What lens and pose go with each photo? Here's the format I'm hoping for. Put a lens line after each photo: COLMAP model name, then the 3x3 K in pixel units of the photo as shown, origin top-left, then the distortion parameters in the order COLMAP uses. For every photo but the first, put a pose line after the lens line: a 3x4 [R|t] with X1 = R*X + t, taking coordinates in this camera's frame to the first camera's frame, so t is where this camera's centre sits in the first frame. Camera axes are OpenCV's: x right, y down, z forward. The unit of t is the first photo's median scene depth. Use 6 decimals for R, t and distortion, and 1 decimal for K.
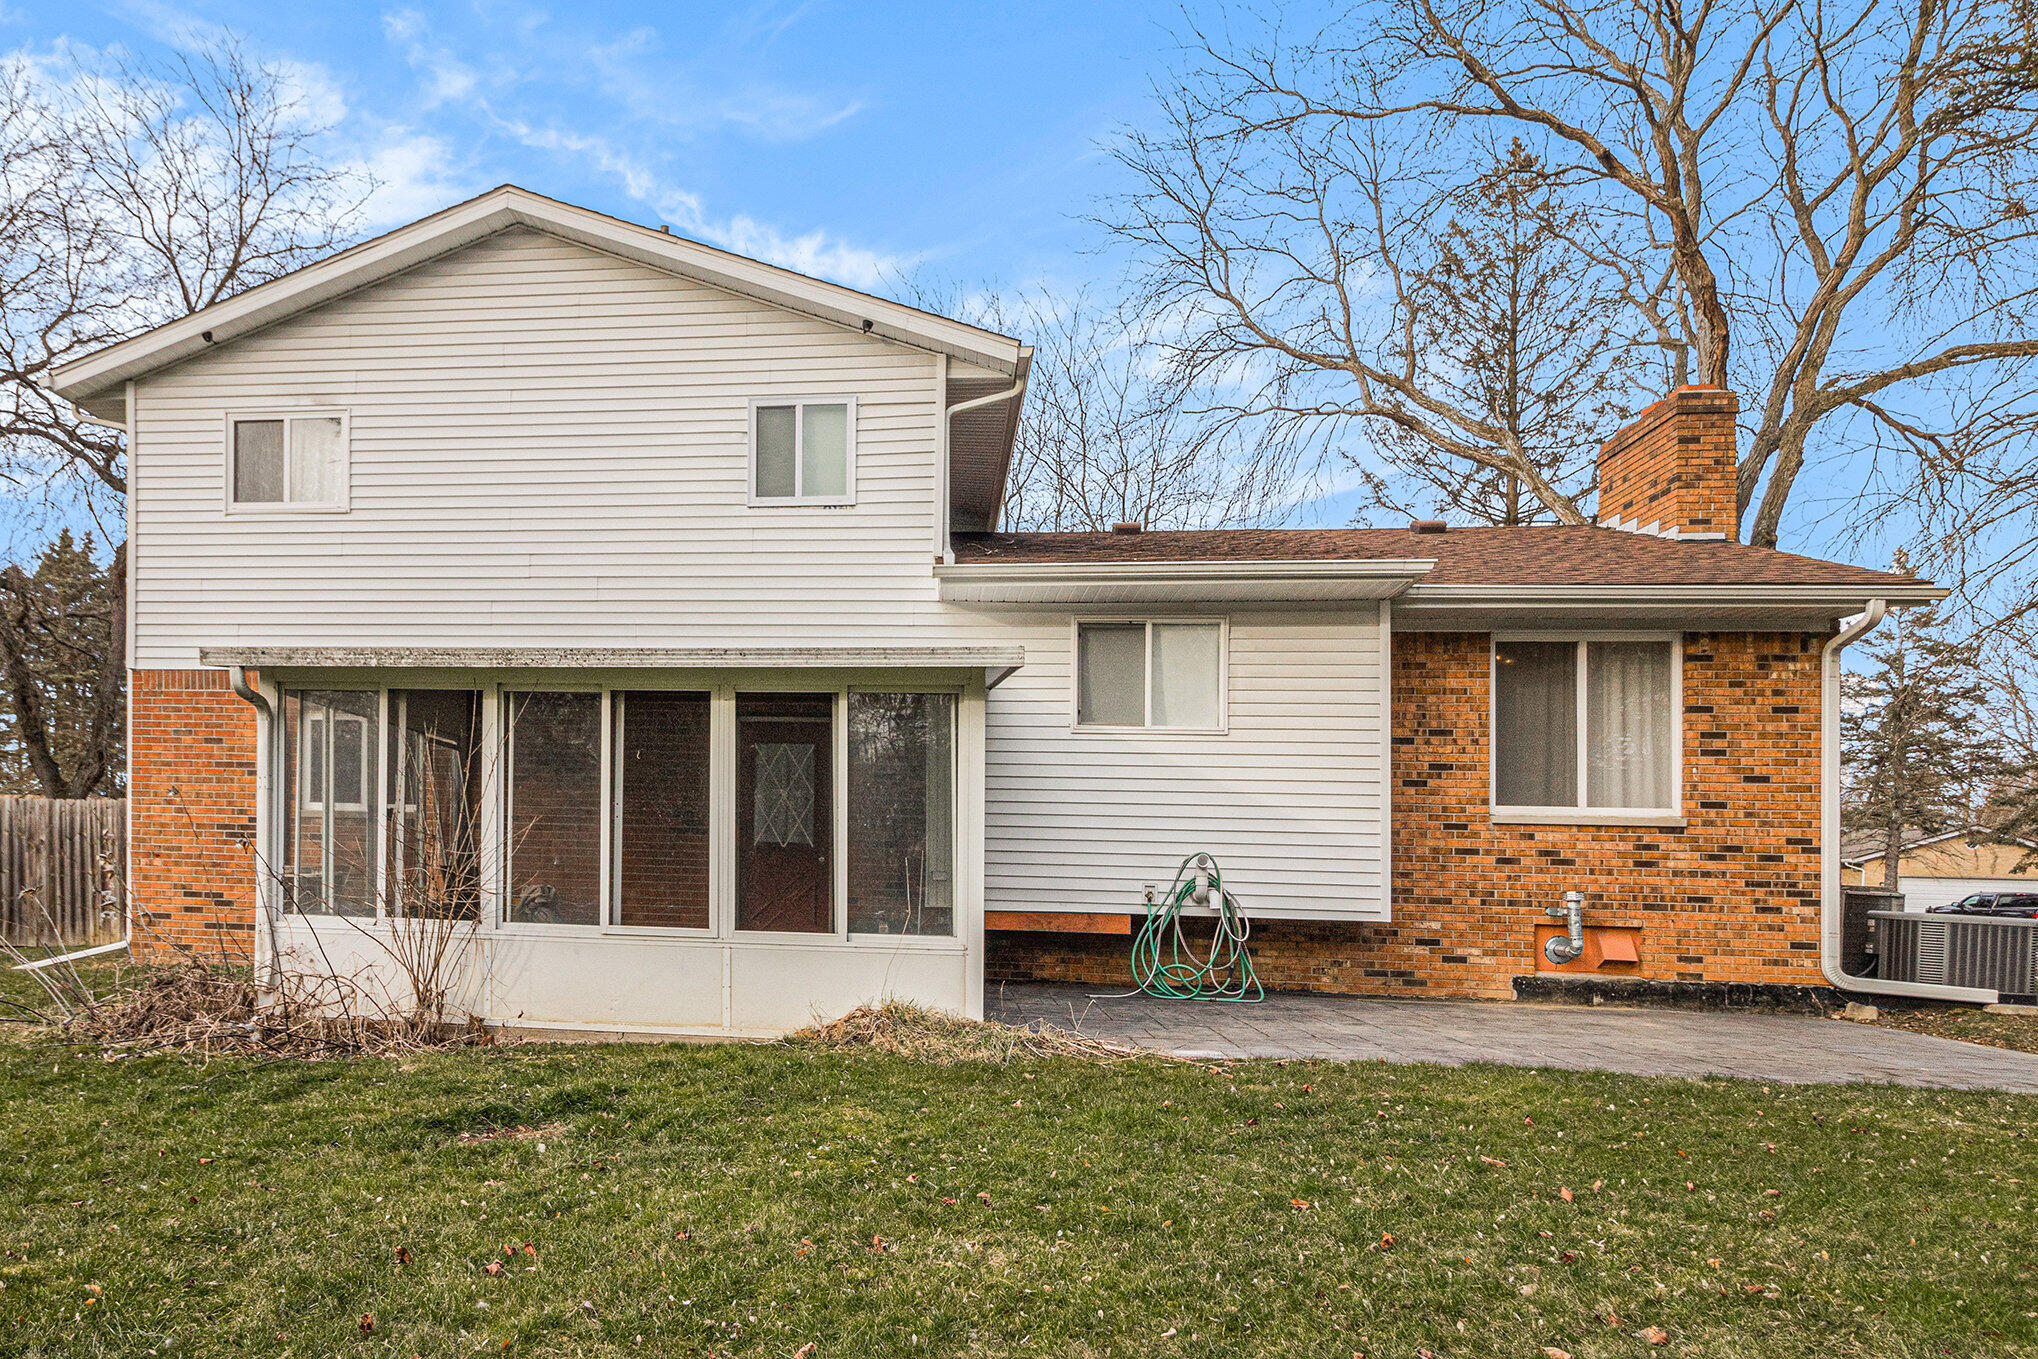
lens RADIAL K [[1311.5, 0, 858.2], [0, 1311.5, 821.6], [0, 0, 1]] dist [0.000569, 0.000454]
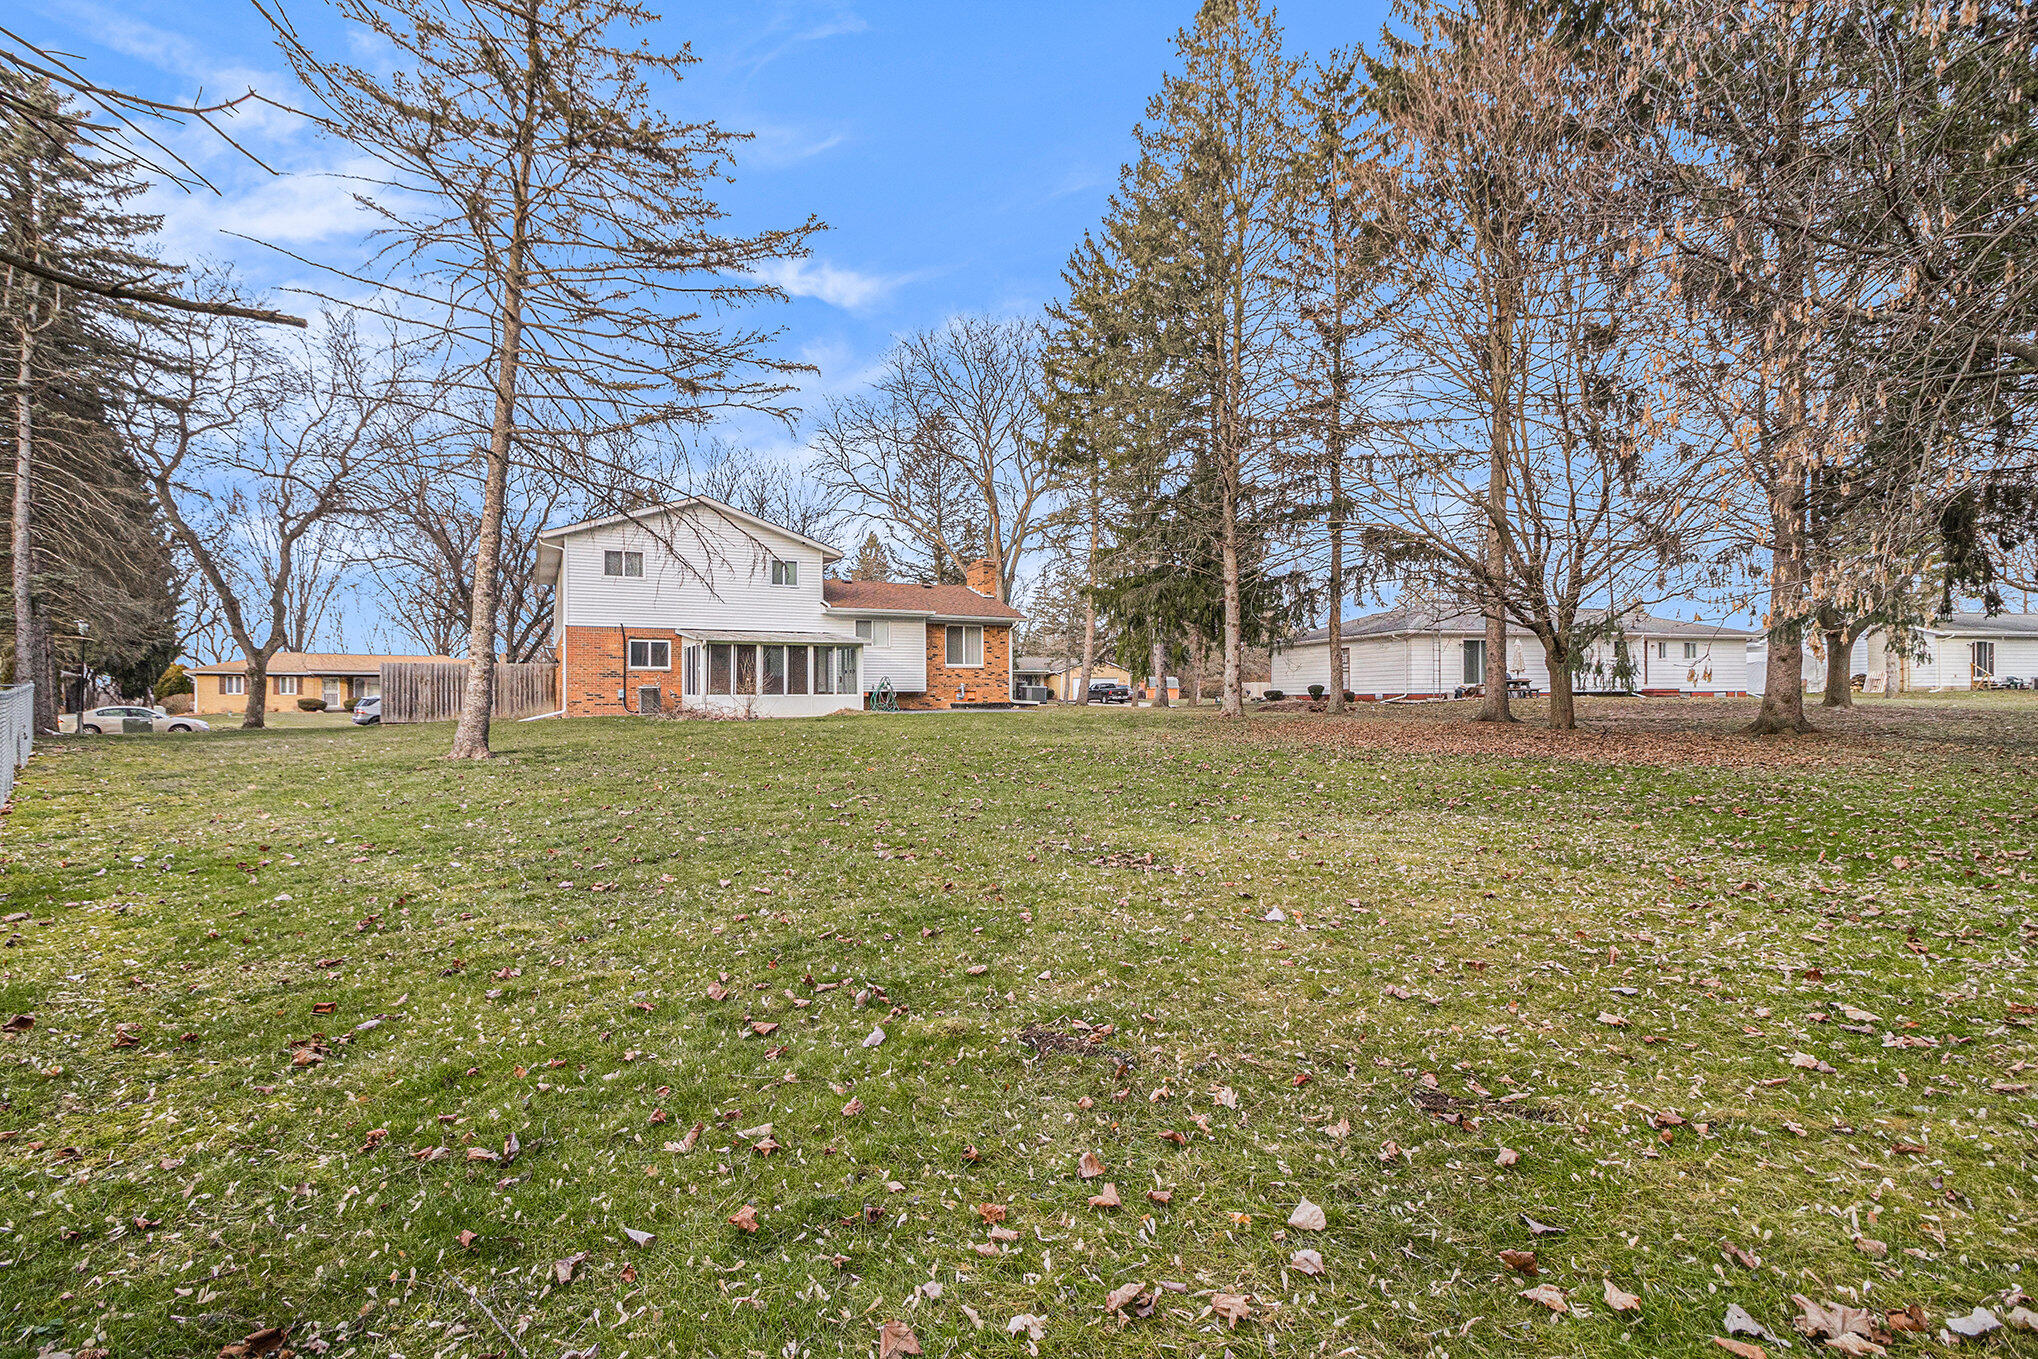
lens RADIAL K [[962.0, 0, 1019.6], [0, 962.0, 629.2], [0, 0, 1]] dist [-0.001038, -0.000506]
pose [[0.842942, 0.005950, 0.537972, -0.890963], [0.004708, 0.999819, -0.018435, -0.058666], [-0.537985, 0.018073, 0.842761, -1.579072]]
